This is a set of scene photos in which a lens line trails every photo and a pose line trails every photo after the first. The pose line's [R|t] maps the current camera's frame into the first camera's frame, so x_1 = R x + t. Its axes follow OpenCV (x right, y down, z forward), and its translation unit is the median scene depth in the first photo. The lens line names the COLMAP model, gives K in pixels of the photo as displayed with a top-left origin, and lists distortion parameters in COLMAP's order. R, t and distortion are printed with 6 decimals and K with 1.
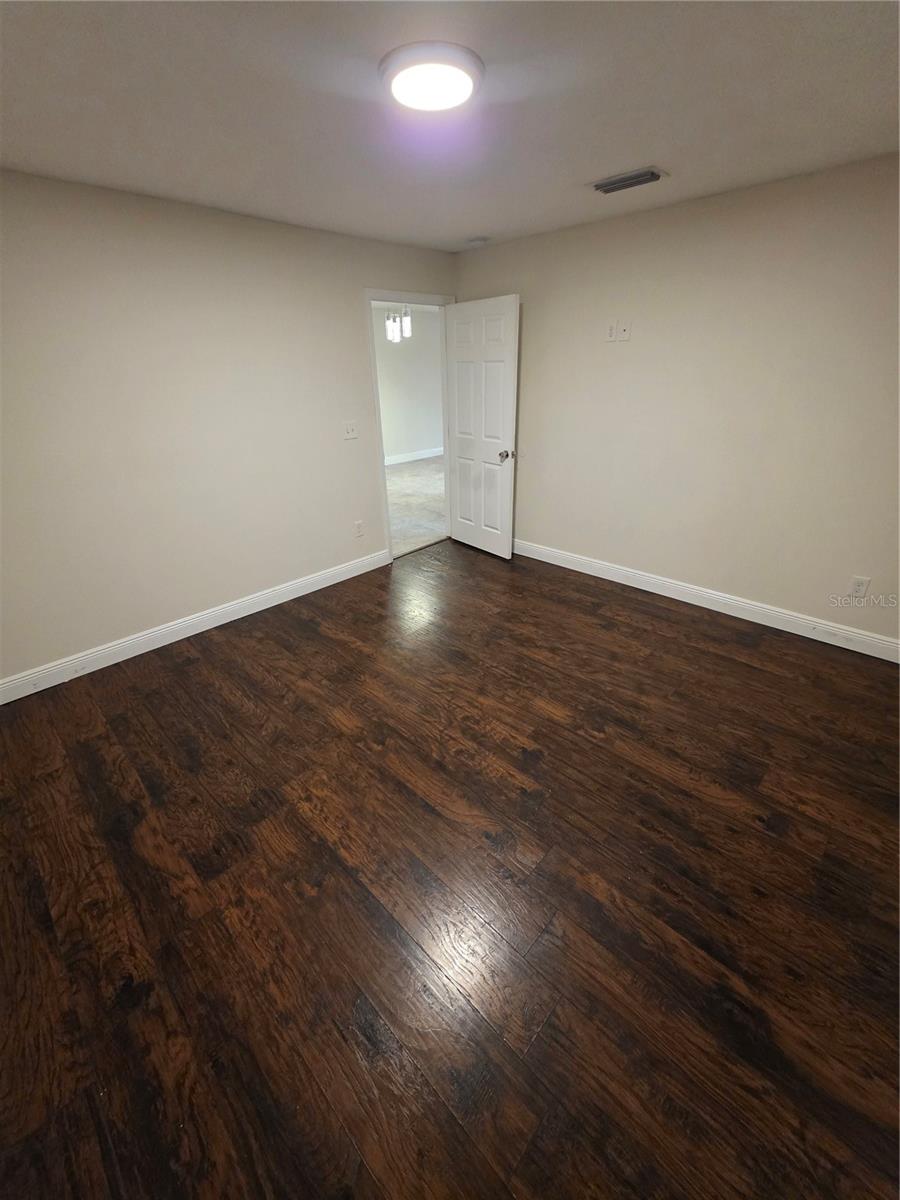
lens RADIAL K [[480.4, 0, 452.3], [0, 480.4, 589.5], [0, 0, 1]] dist [0.001532, -0.000031]
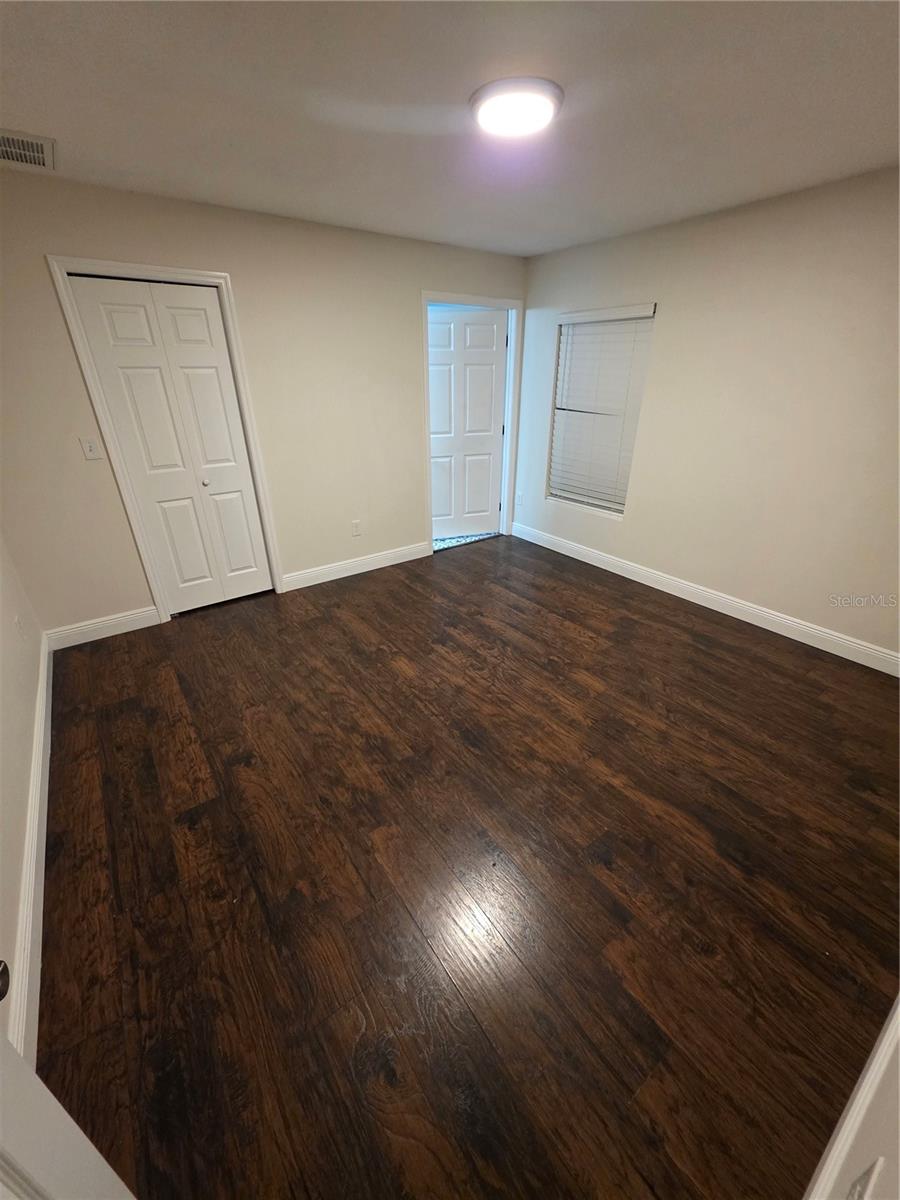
lens RADIAL K [[480.4, 0, 452.3], [0, 480.4, 589.5], [0, 0, 1]] dist [0.001532, -0.000031]
pose [[-0.984806, -0.049636, 0.166412, -0.090020], [0.095527, 0.645426, 0.757826, -0.760736], [-0.145022, 0.762208, -0.630878, 1.640045]]
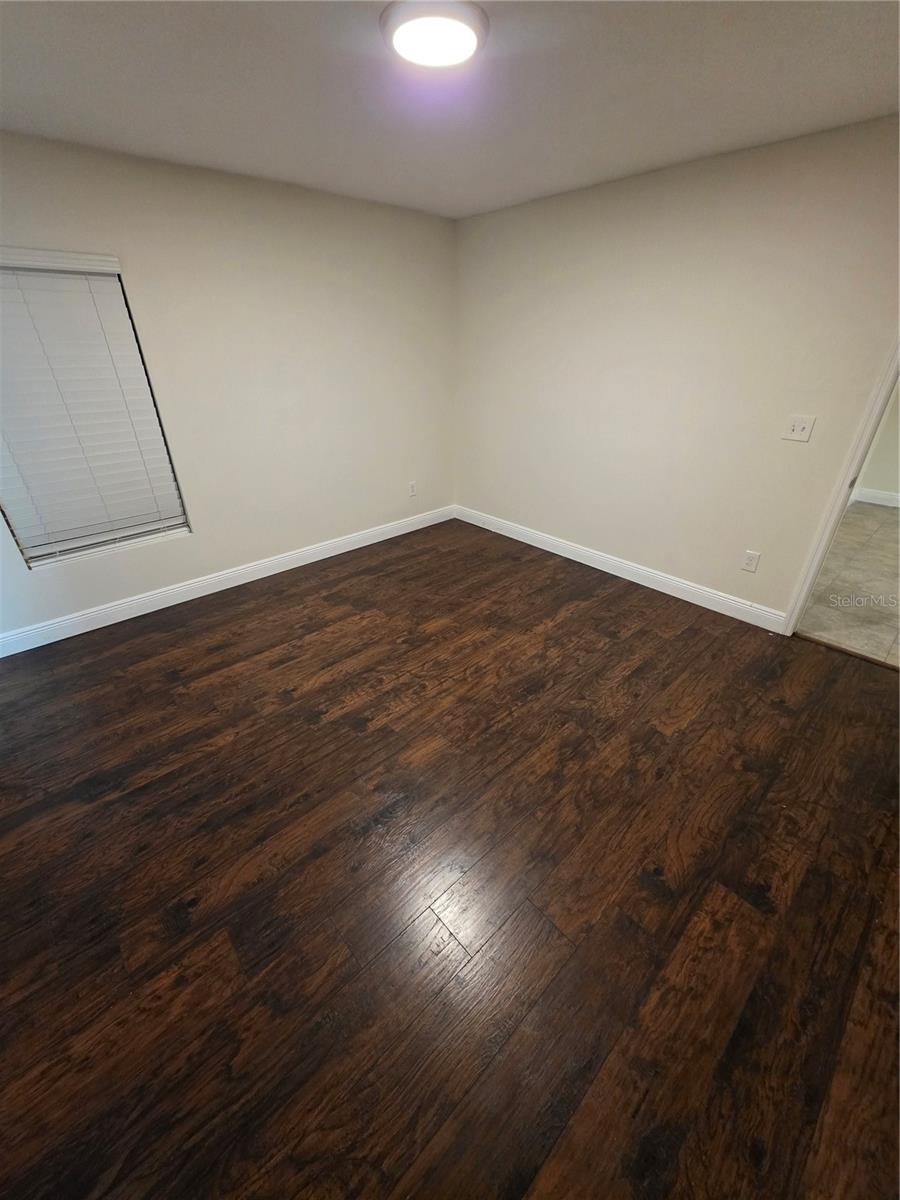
lens RADIAL K [[480.4, 0, 452.3], [0, 480.4, 589.5], [0, 0, 1]] dist [0.001532, -0.000031]
pose [[-0.064355, 0.481434, -0.874116, 0.851926], [-0.420170, 0.781434, 0.461322, -0.410315], [0.905161, 0.396965, 0.151995, 0.840087]]
